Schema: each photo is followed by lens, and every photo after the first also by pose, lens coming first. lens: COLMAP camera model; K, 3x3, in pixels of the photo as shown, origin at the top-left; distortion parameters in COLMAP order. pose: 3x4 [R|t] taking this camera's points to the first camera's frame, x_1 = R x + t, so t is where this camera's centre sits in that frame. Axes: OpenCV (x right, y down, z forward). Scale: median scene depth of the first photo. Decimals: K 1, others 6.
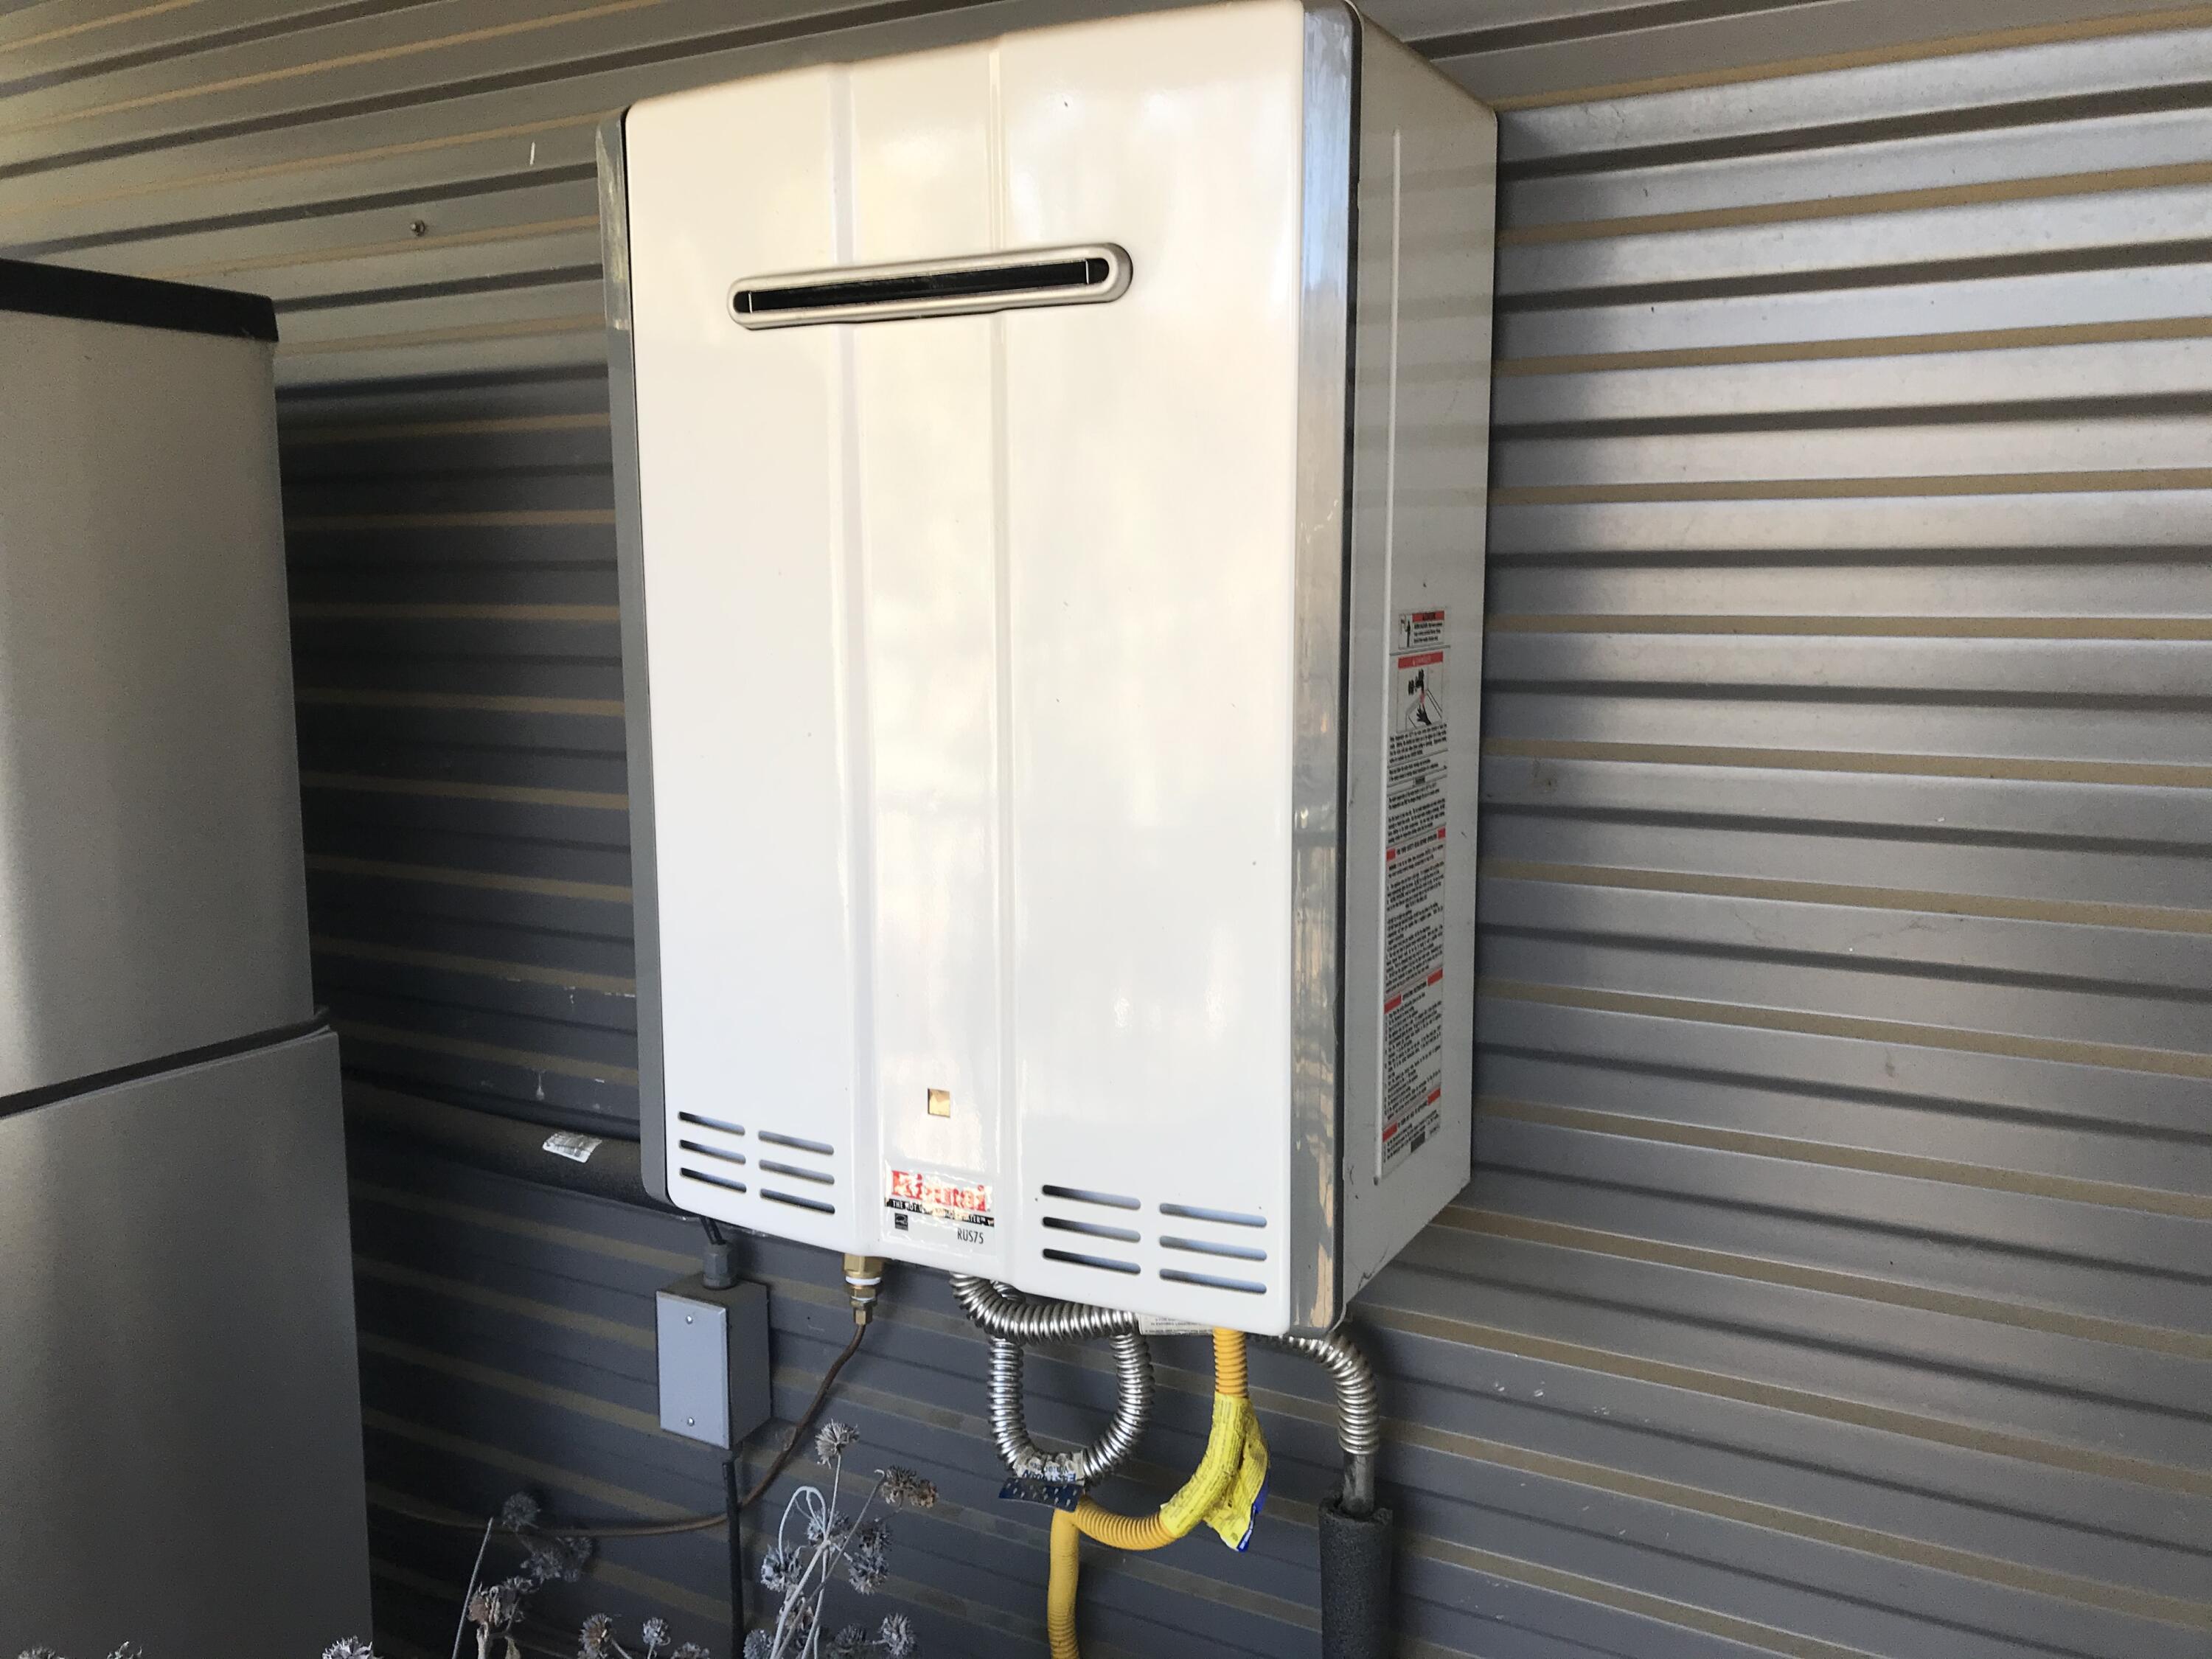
lens RADIAL K [[1823.1, 0, 1105.9], [0, 1823.1, 831.8], [0, 0, 1]] dist [0.040541, -0.047441]
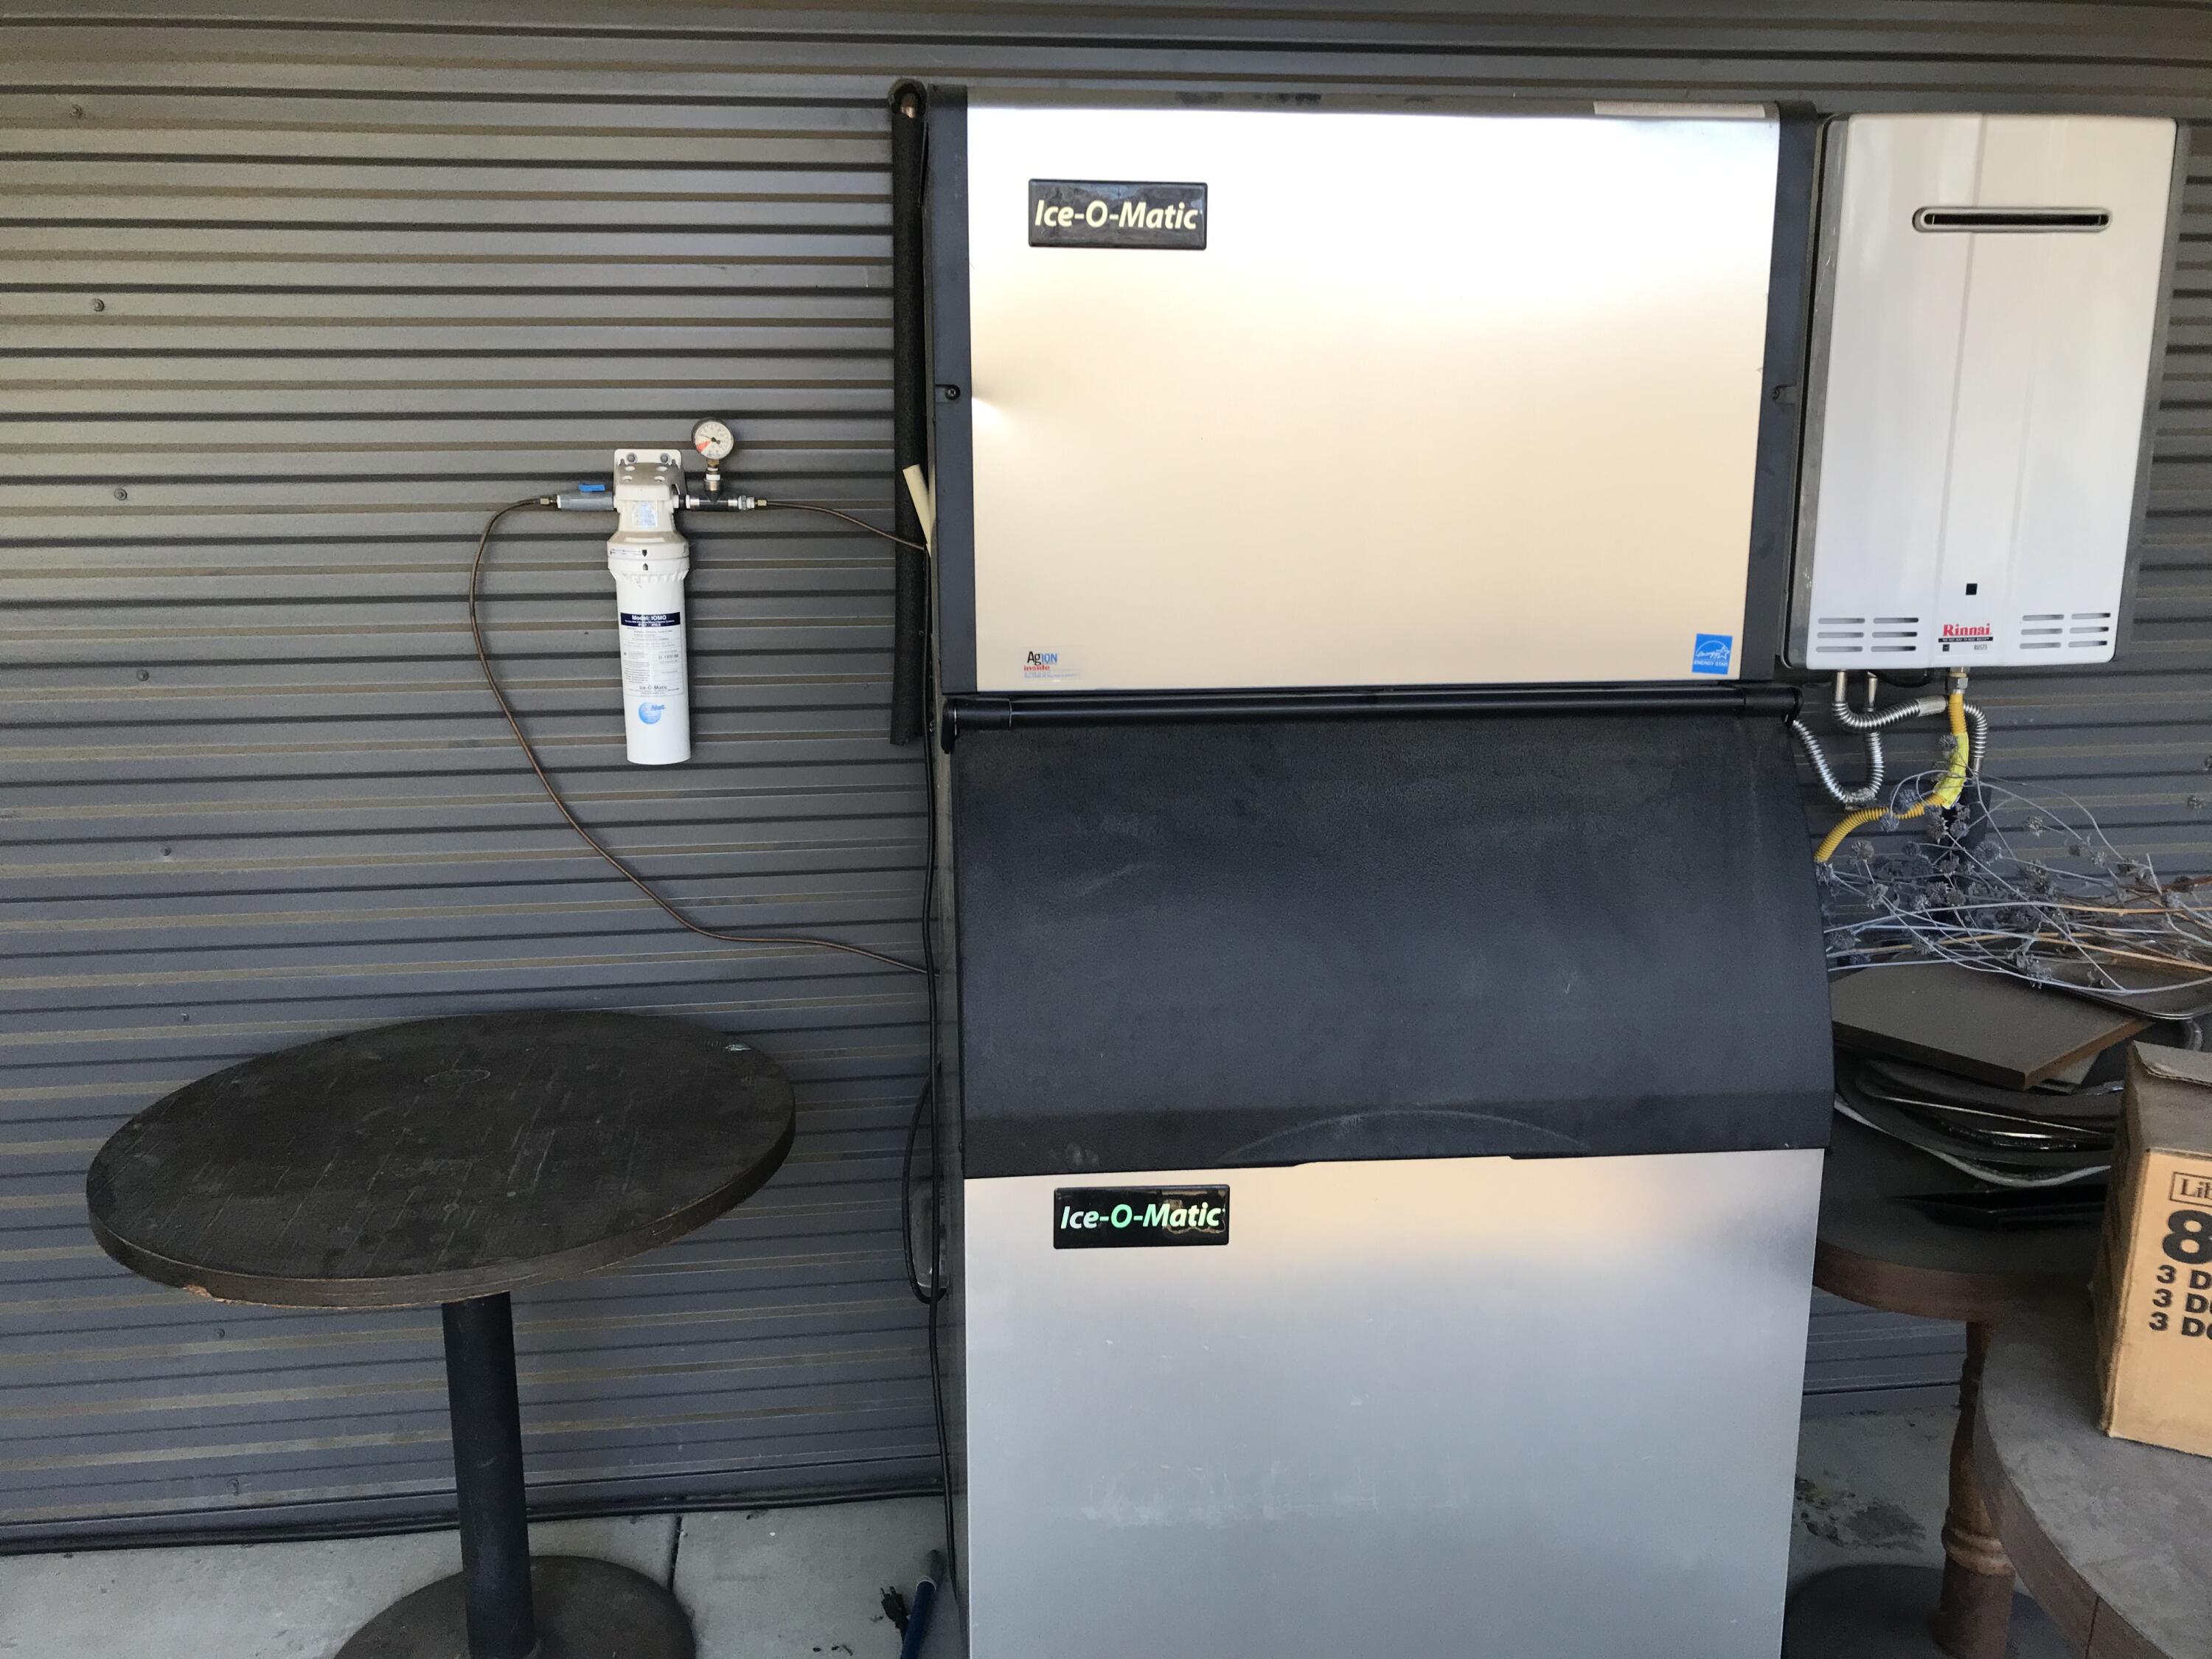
lens RADIAL K [[1823.1, 0, 1105.3], [0, 1823.1, 826.5], [0, 0, 1]] dist [0.040541, -0.047441]
pose [[0.809257, -0.131289, 0.572597, -2.234295], [0.086612, 0.990720, 0.104750, 0.107560], [-0.581035, -0.035176, 0.813118, -0.219405]]
